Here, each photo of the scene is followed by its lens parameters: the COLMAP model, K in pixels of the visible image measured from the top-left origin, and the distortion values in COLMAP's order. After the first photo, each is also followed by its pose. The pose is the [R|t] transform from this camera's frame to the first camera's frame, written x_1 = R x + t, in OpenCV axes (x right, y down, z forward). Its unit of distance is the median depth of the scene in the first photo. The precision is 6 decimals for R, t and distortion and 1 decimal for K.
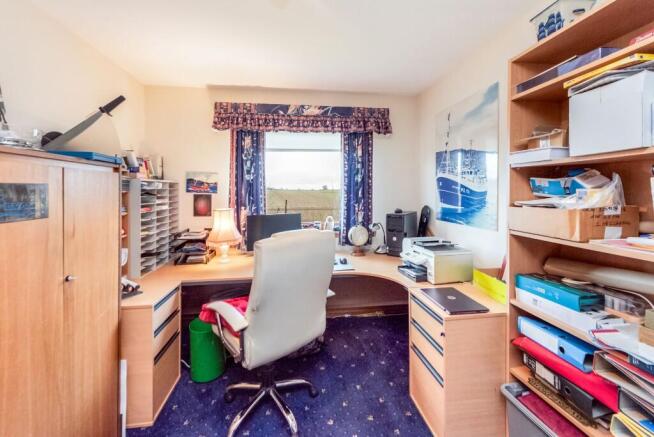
lens RADIAL K [[260.5, 0, 318.4], [0, 260.5, 196.0], [0, 0, 1]] dist [0.001989, -0.002003]
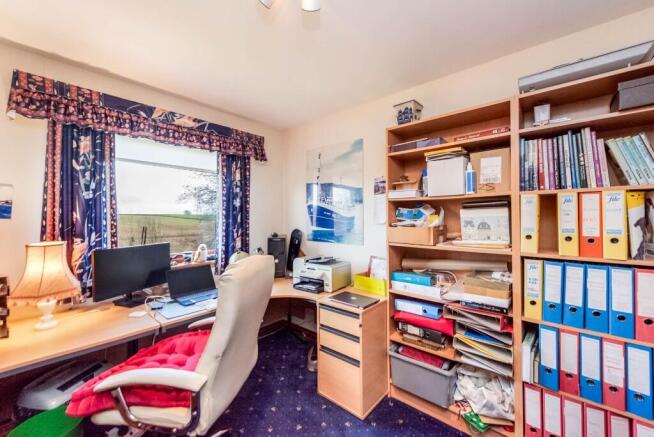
lens RADIAL K [[260.5, 0, 326.7], [0, 260.5, 216.4], [0, 0, 1]] dist [0.001989, -0.002003]
pose [[0.743637, 0.003142, 0.668576, -0.290664], [0.009210, 0.999846, -0.014943, 0.000059], [-0.668520, 0.017270, 0.743493, 0.073026]]
